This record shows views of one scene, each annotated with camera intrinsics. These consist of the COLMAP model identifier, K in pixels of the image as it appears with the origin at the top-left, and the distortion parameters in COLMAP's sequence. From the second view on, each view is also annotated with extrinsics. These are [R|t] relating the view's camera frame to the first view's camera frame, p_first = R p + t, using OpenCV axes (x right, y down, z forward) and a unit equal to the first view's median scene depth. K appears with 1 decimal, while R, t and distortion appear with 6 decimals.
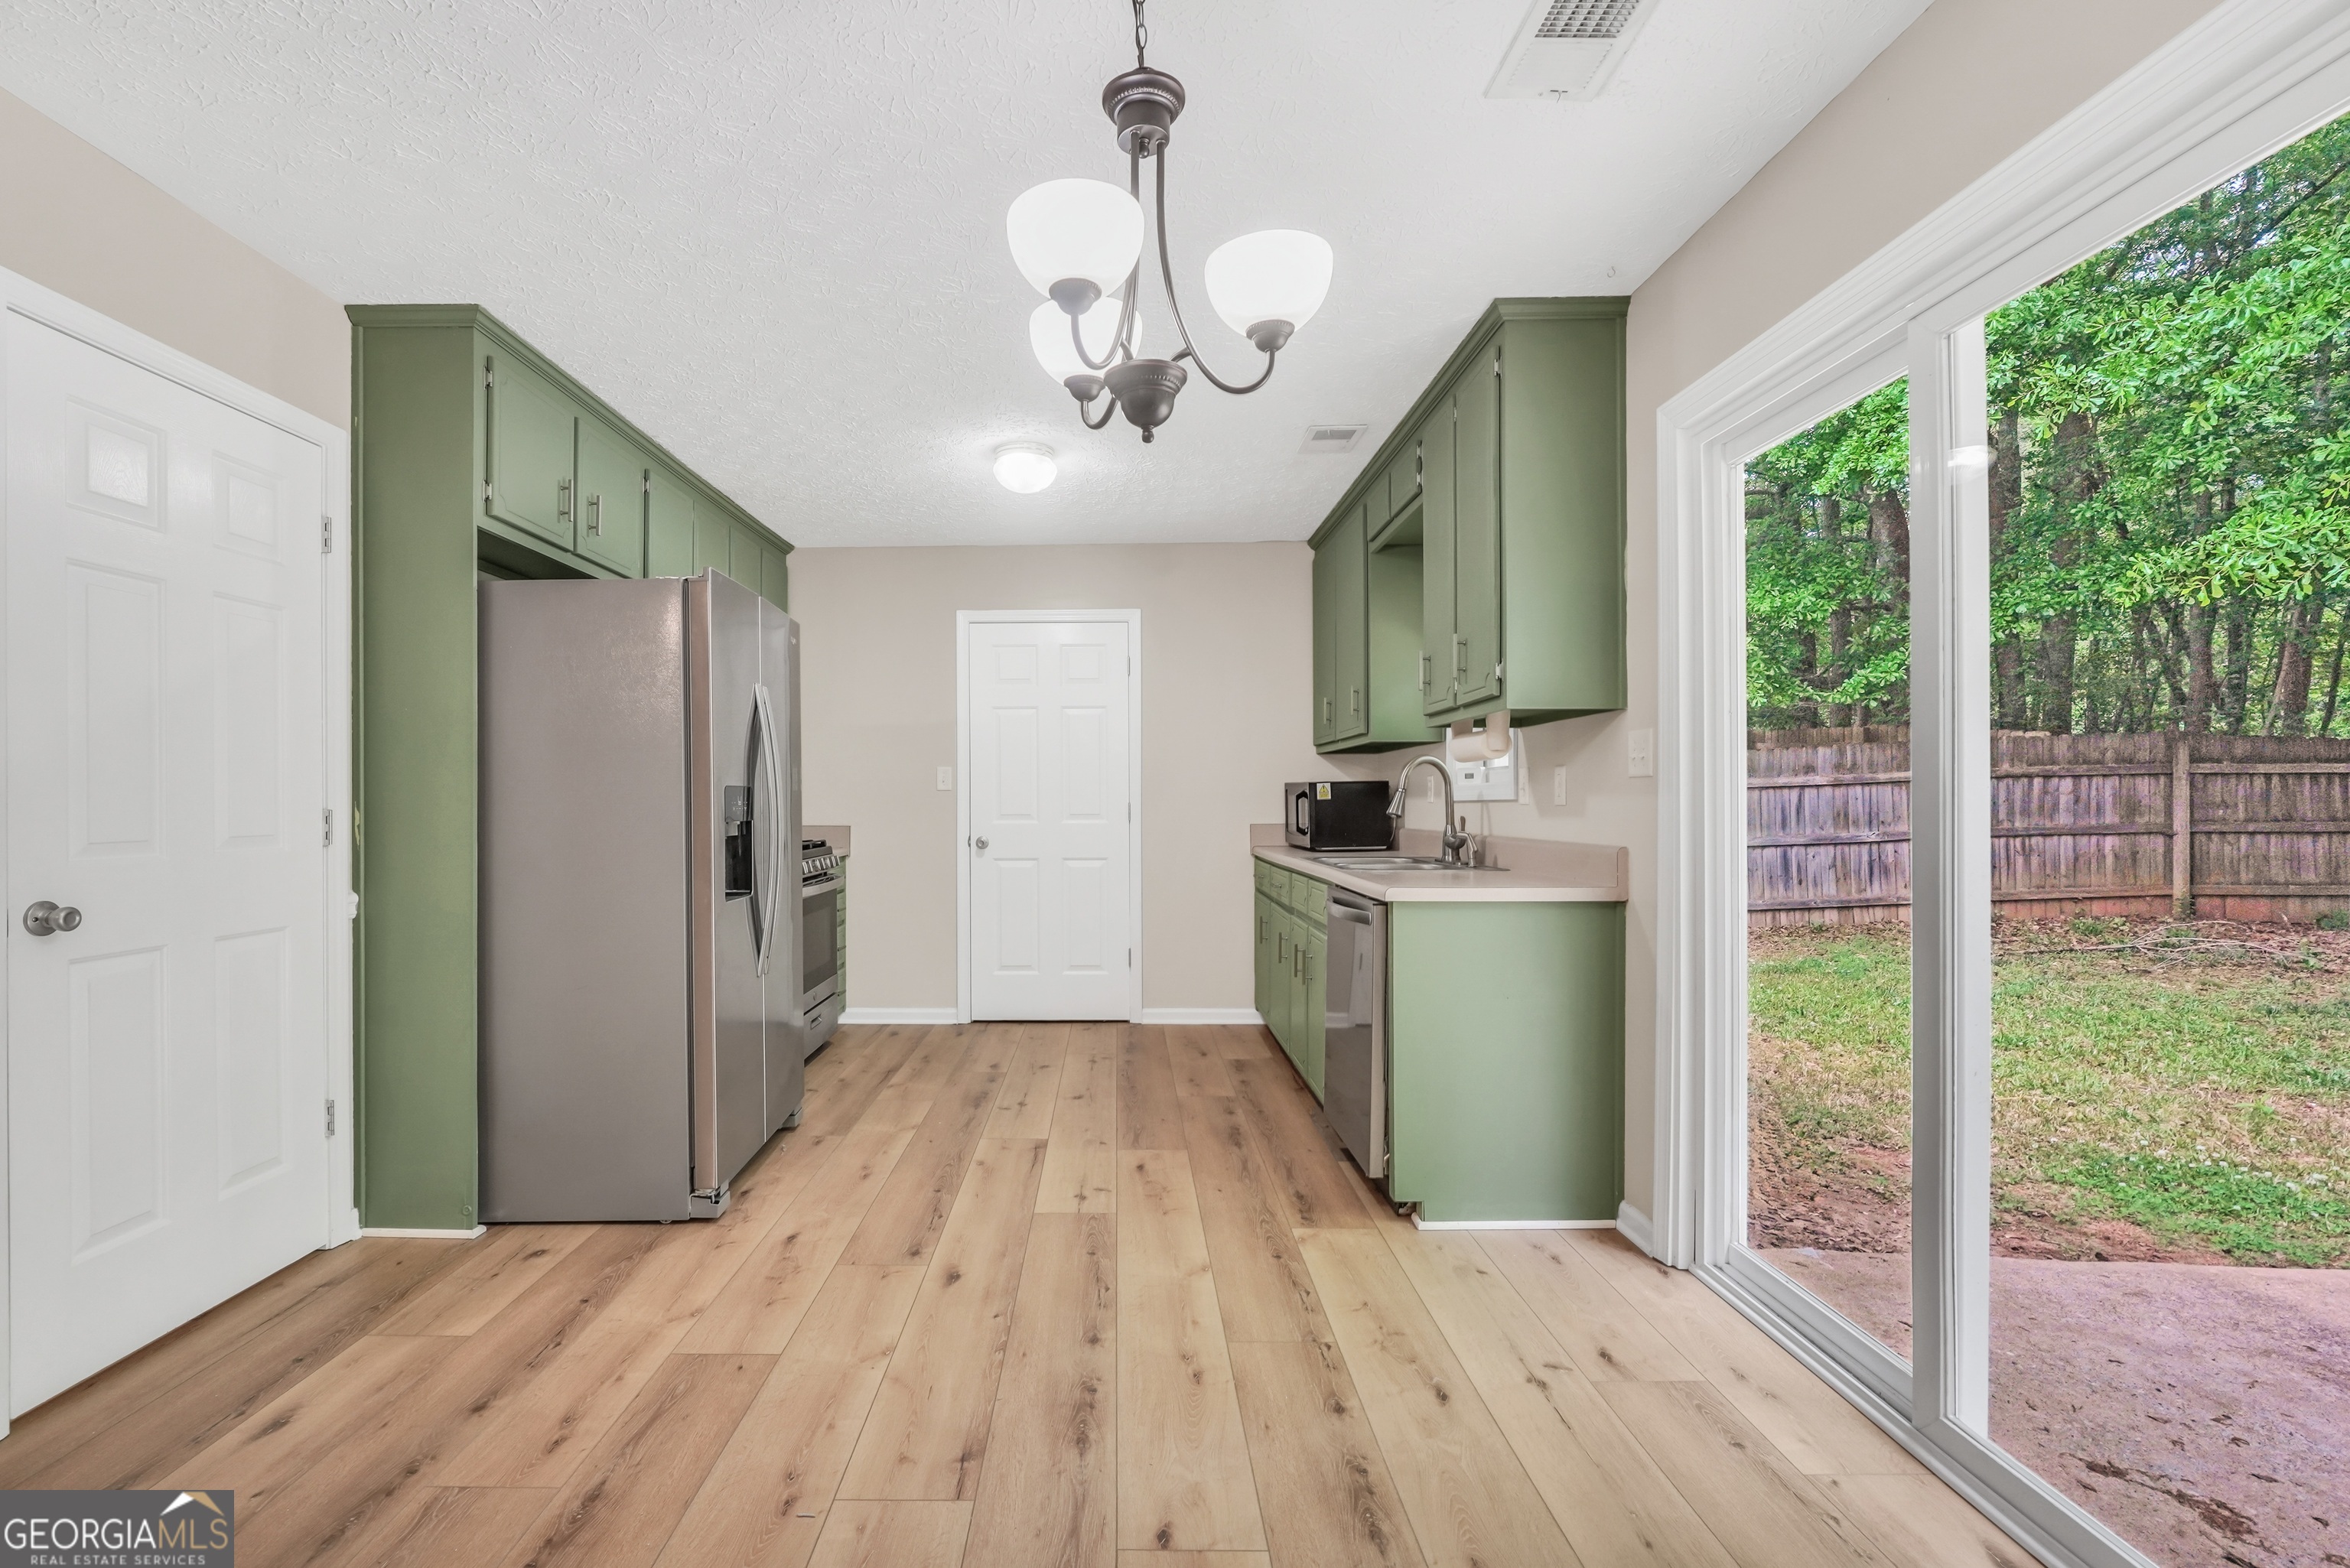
lens RADIAL K [[1065.4, 0, 1095.8], [0, 1065.4, 798.3], [0, 0, 1]] dist [-0.008348, -0.000282]
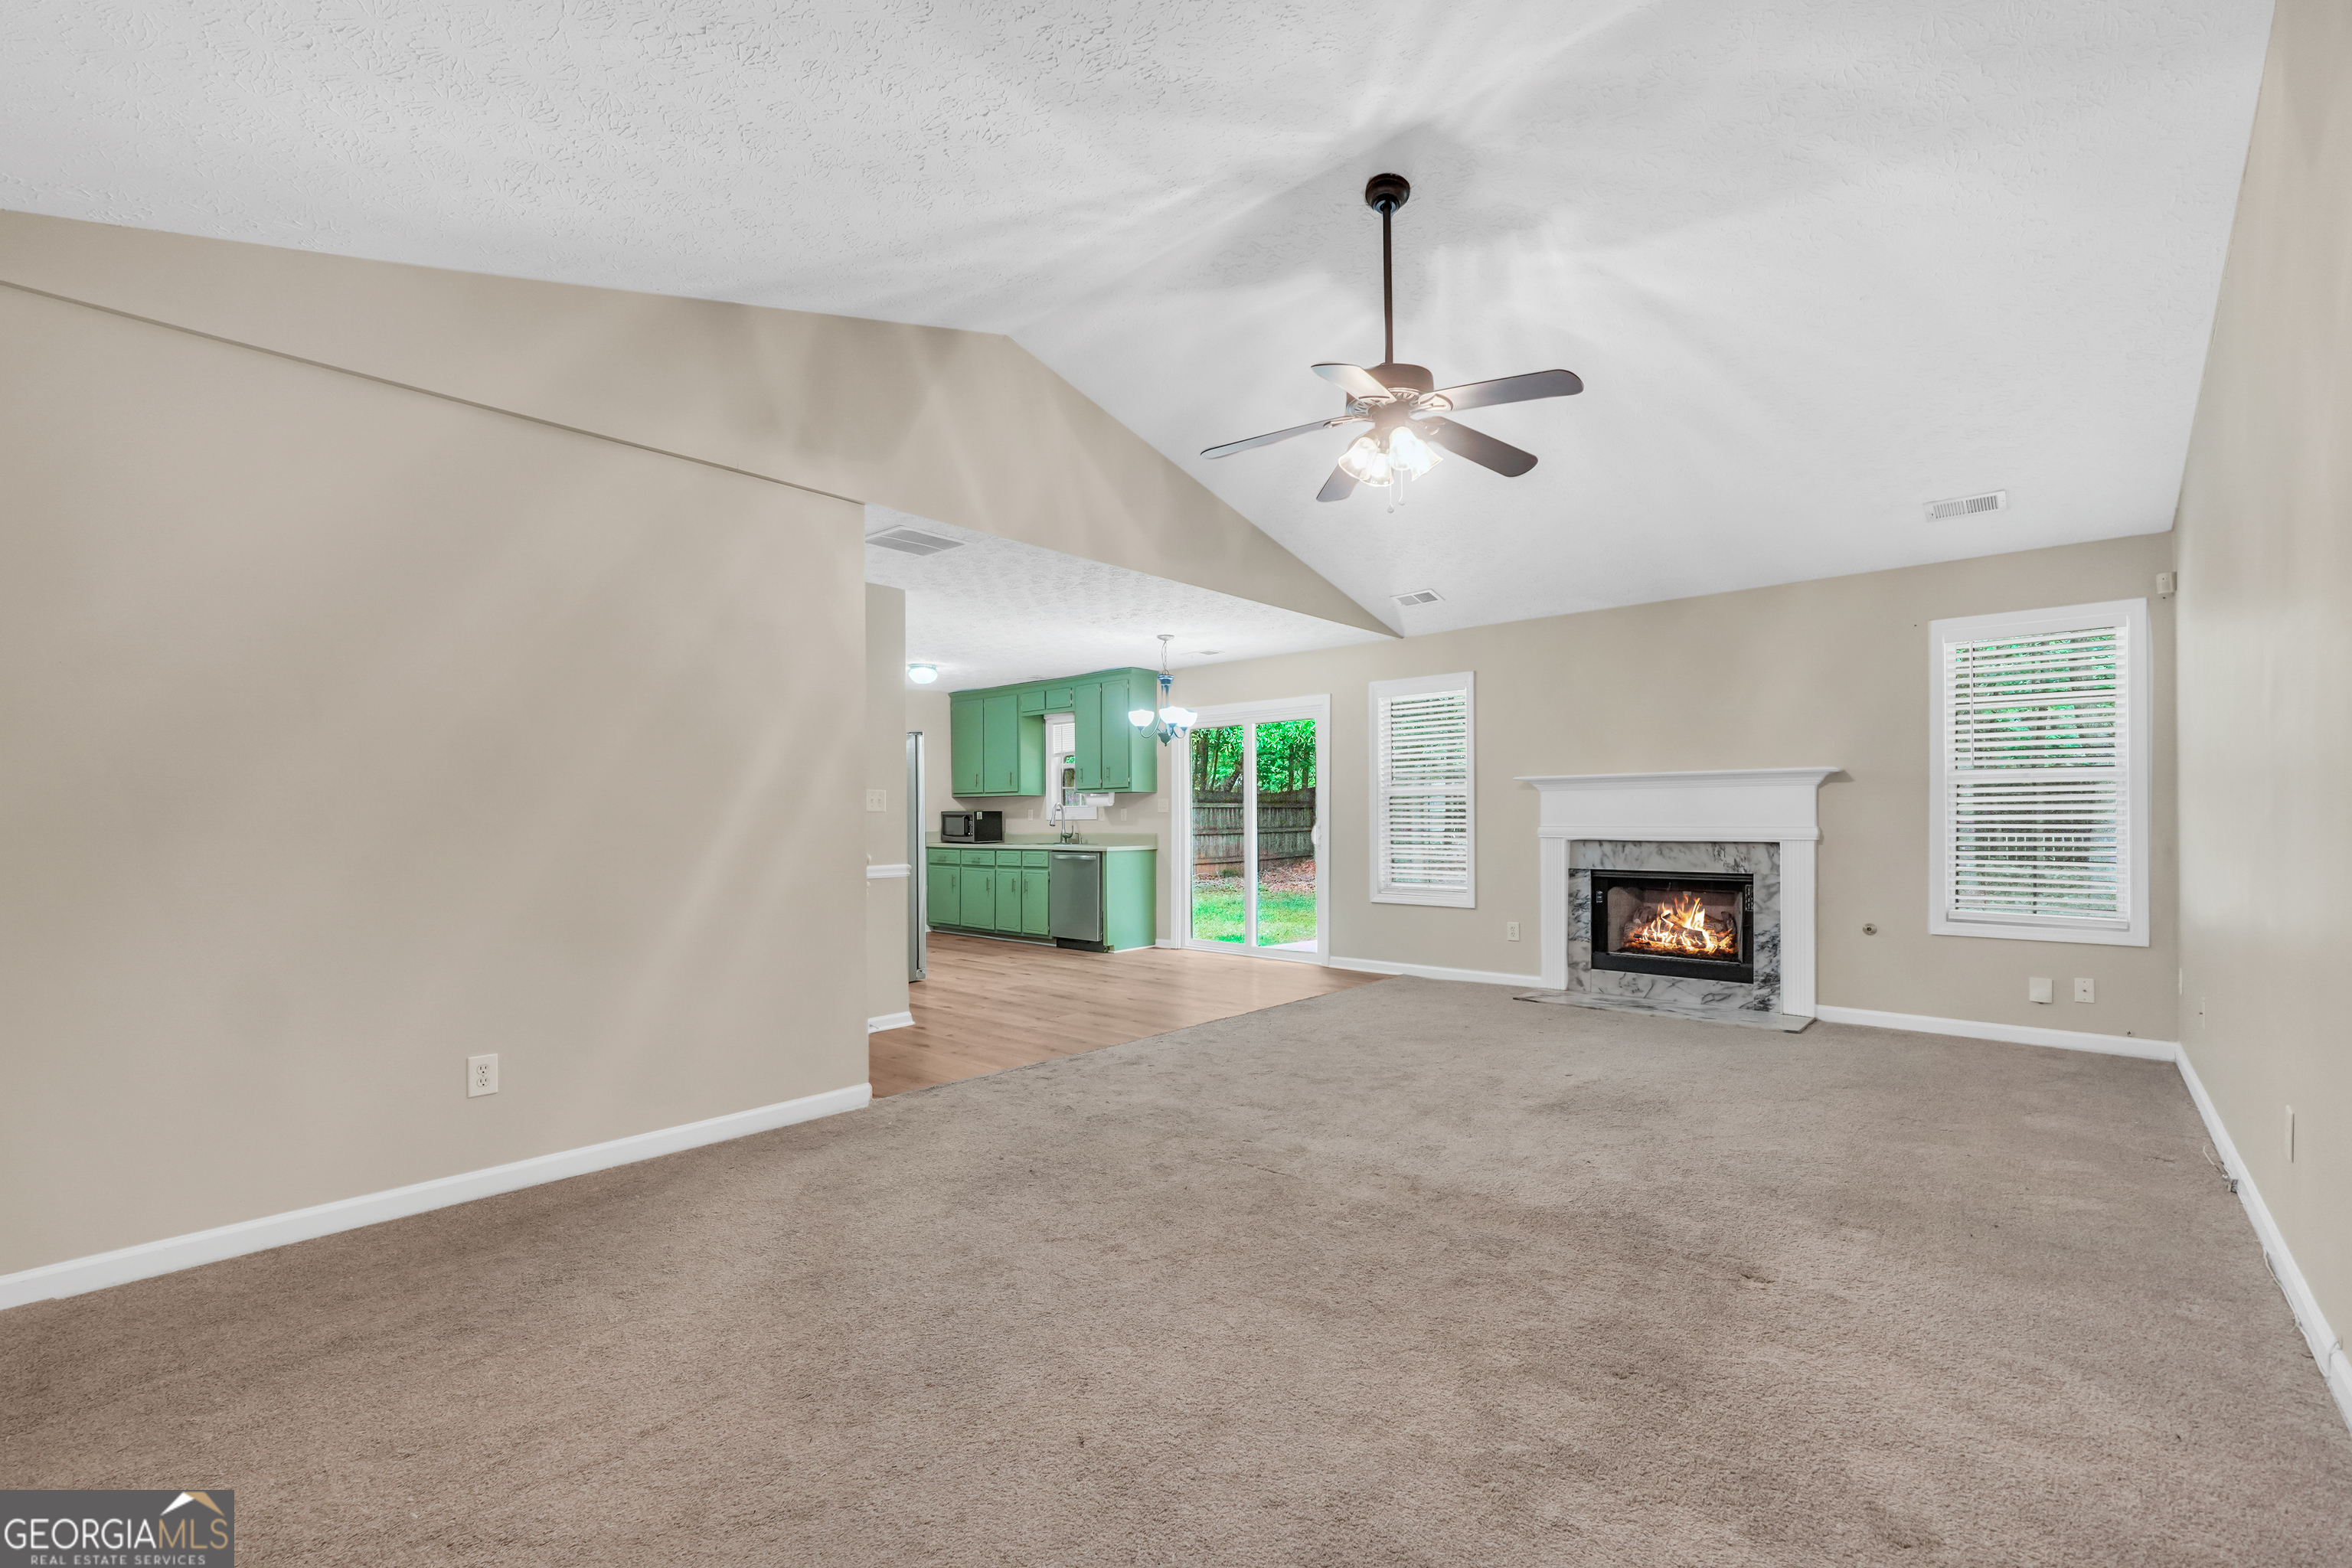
lens RADIAL K [[1006.0, 0, 1172.8], [0, 1006.0, 814.2], [0, 0, 1]] dist [-0.008340, 0.000595]
pose [[0.652162, 0.002334, 0.758076, -1.388647], [0.001231, 0.999991, -0.004138, -0.001355], [-0.758079, 0.003632, 0.652153, -0.823443]]
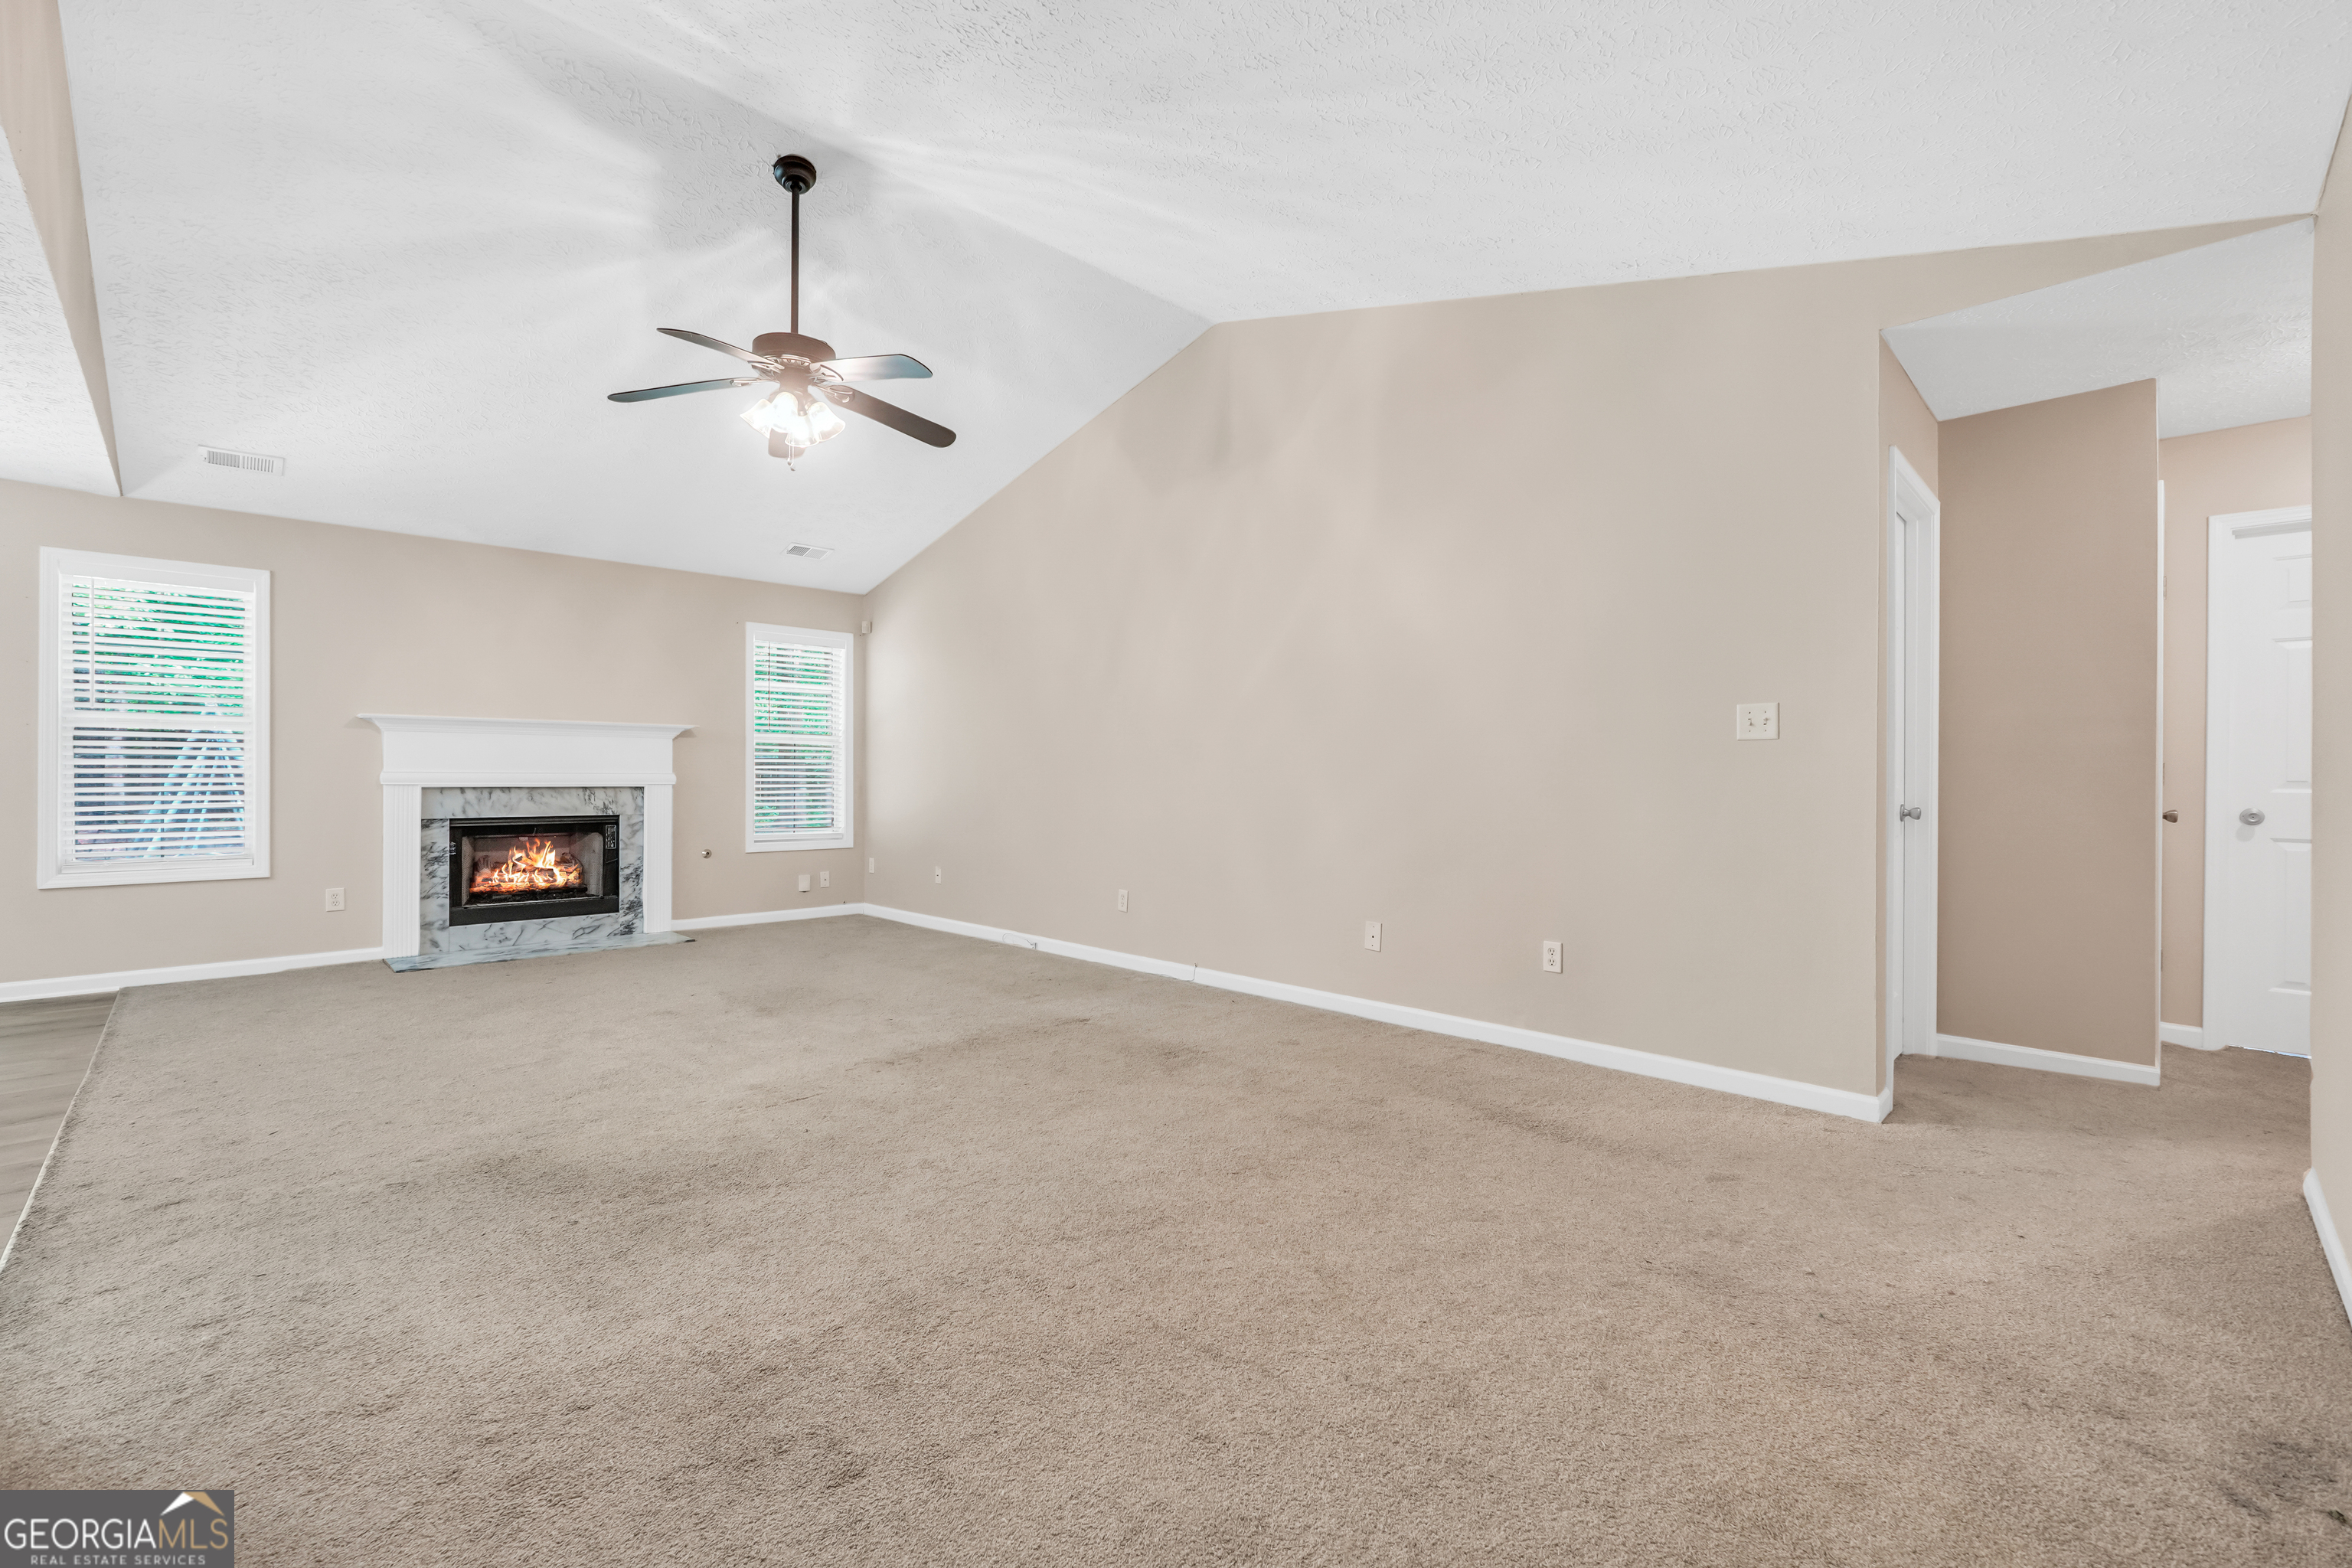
lens RADIAL K [[980.1, 0, 1160.3], [0, 980.1, 777.8], [0, 0, 1]] dist [-0.011873, 0.000473]
pose [[-0.710356, 0.000527, 0.703843, -1.496427], [-0.002534, 0.999991, -0.003307, 0.023889], [-0.703838, -0.004133, -0.710348, 0.040682]]
